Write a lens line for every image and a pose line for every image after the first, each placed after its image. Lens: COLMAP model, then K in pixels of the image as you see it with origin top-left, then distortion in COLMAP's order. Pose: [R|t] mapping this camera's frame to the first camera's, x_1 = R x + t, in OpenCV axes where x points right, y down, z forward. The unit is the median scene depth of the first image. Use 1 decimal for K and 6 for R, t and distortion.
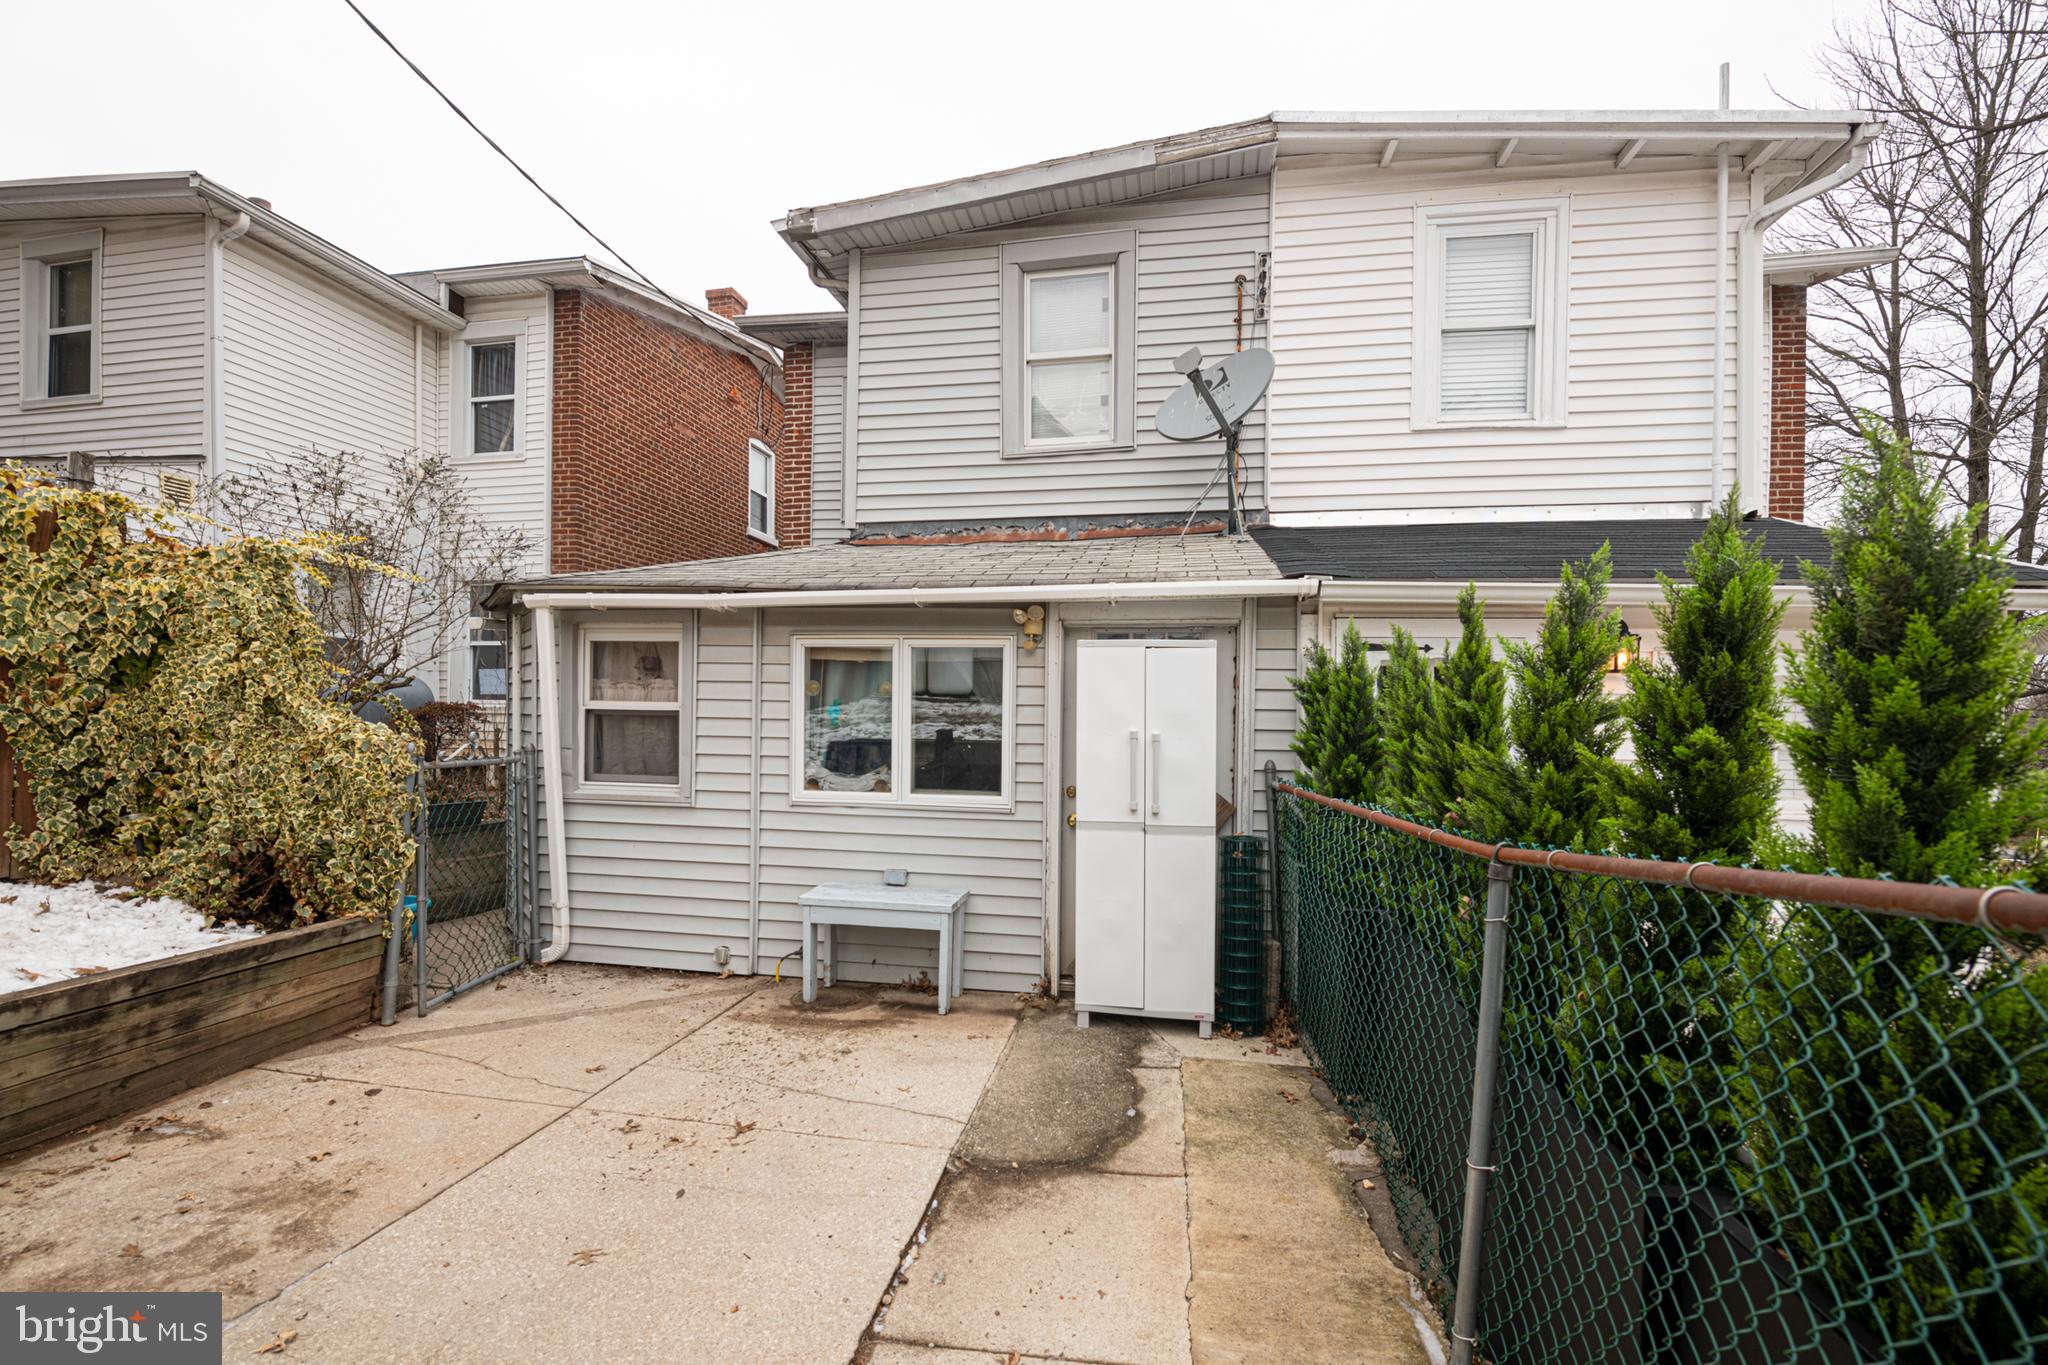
lens RADIAL K [[869.6, 0, 1024.9], [0, 869.6, 740.9], [0, 0, 1]] dist [-0.002948, -0.016735]
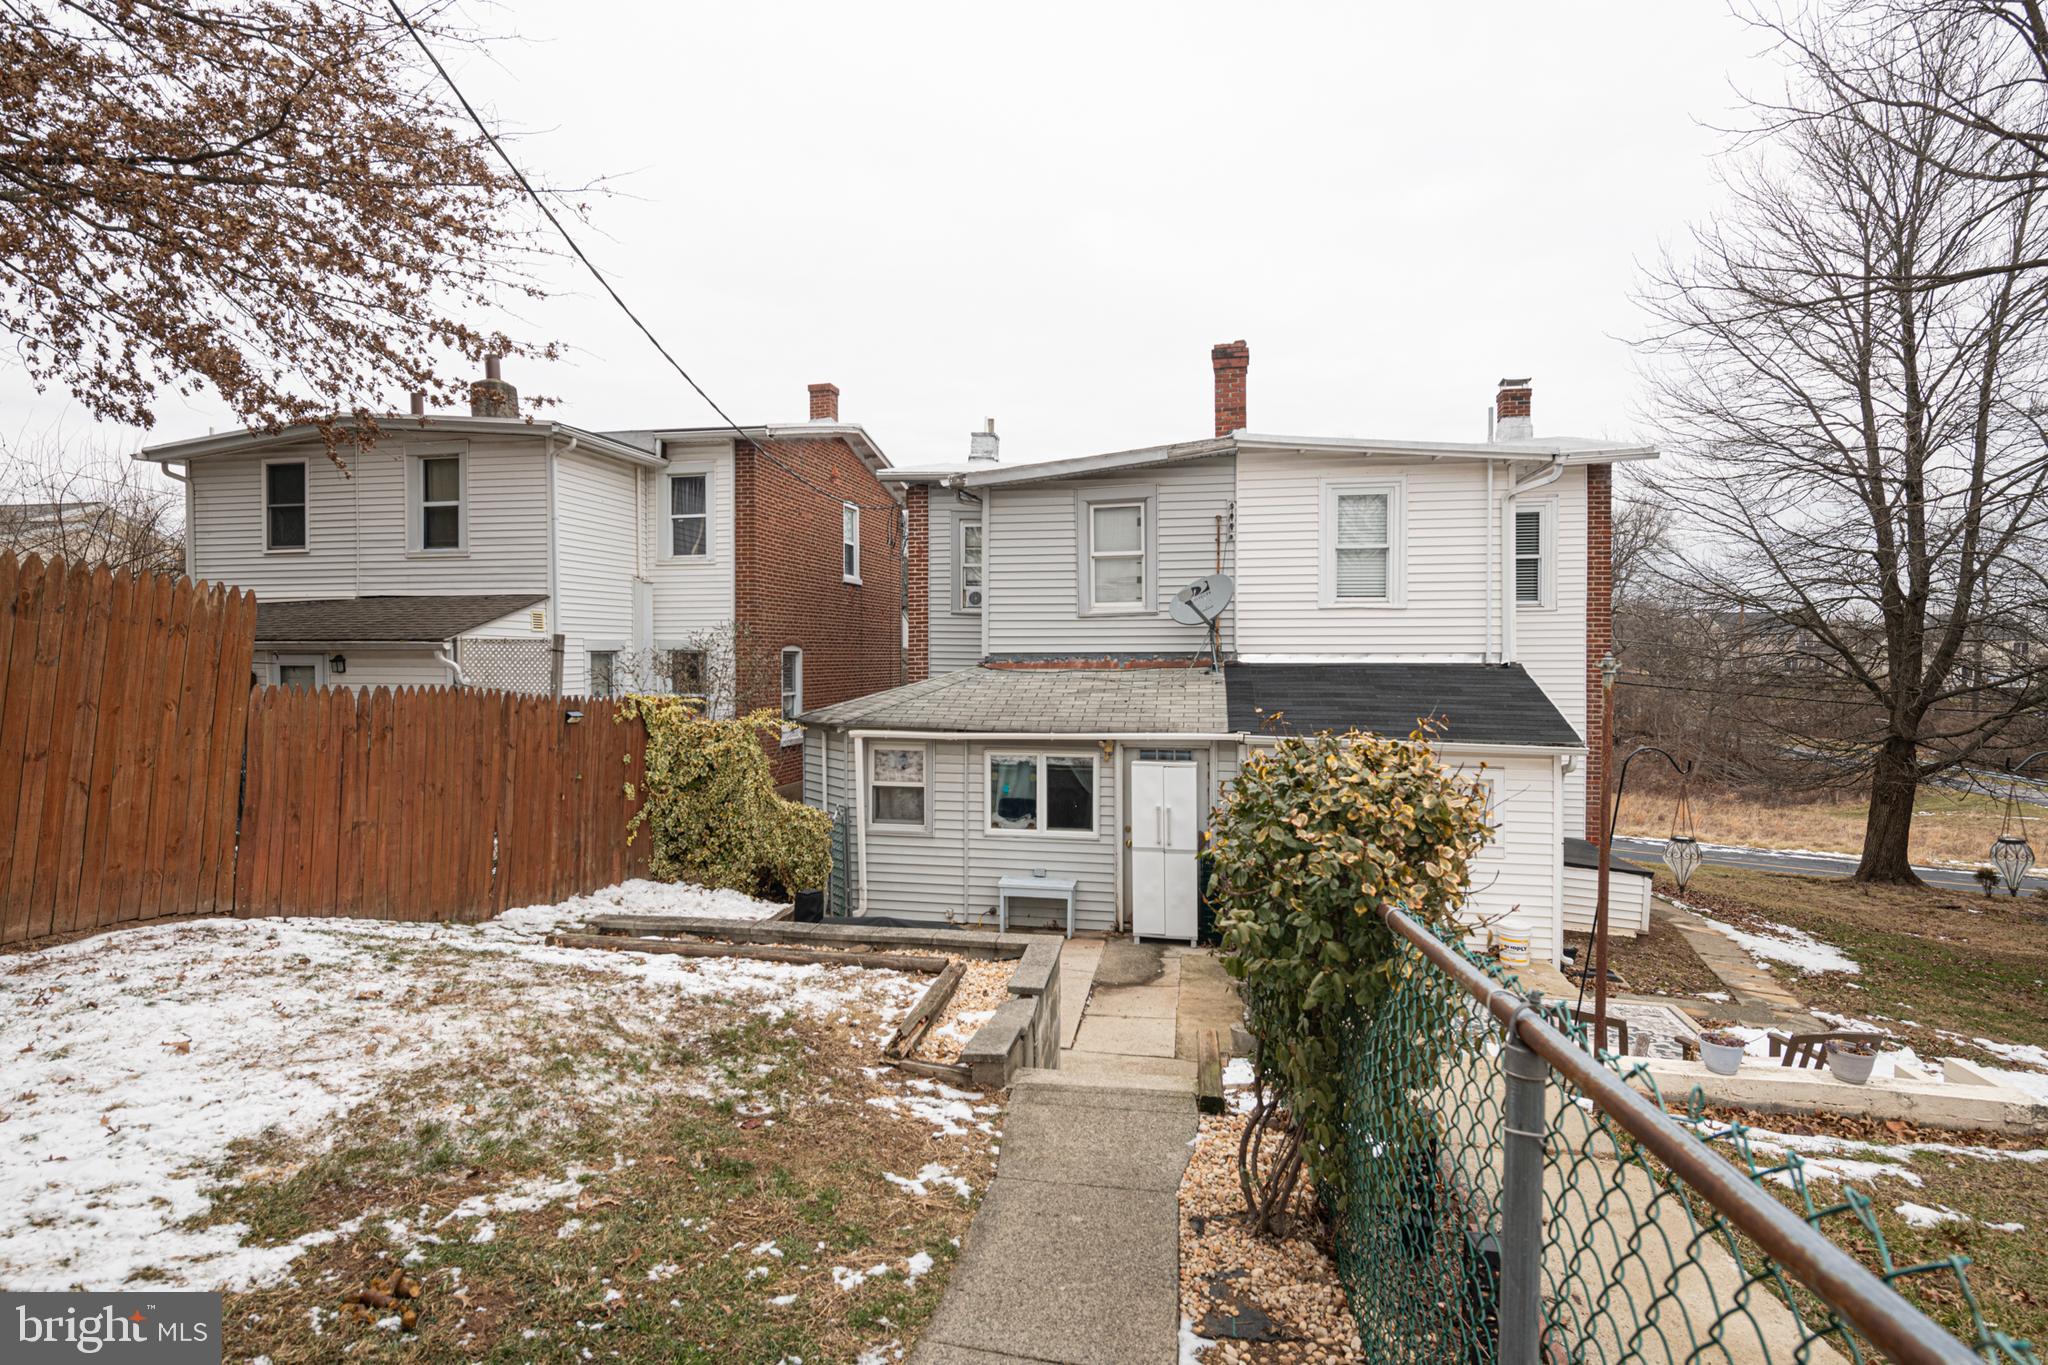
lens RADIAL K [[945.5, 0, 1024.0], [0, 945.5, 682.5], [0, 0, 1]] dist [0.003181, -0.044186]
pose [[0.999686, -0.011966, -0.022004, -0.124579], [0.011512, 0.999721, -0.020640, -0.220917], [0.022244, 0.020380, 0.999545, -1.103360]]
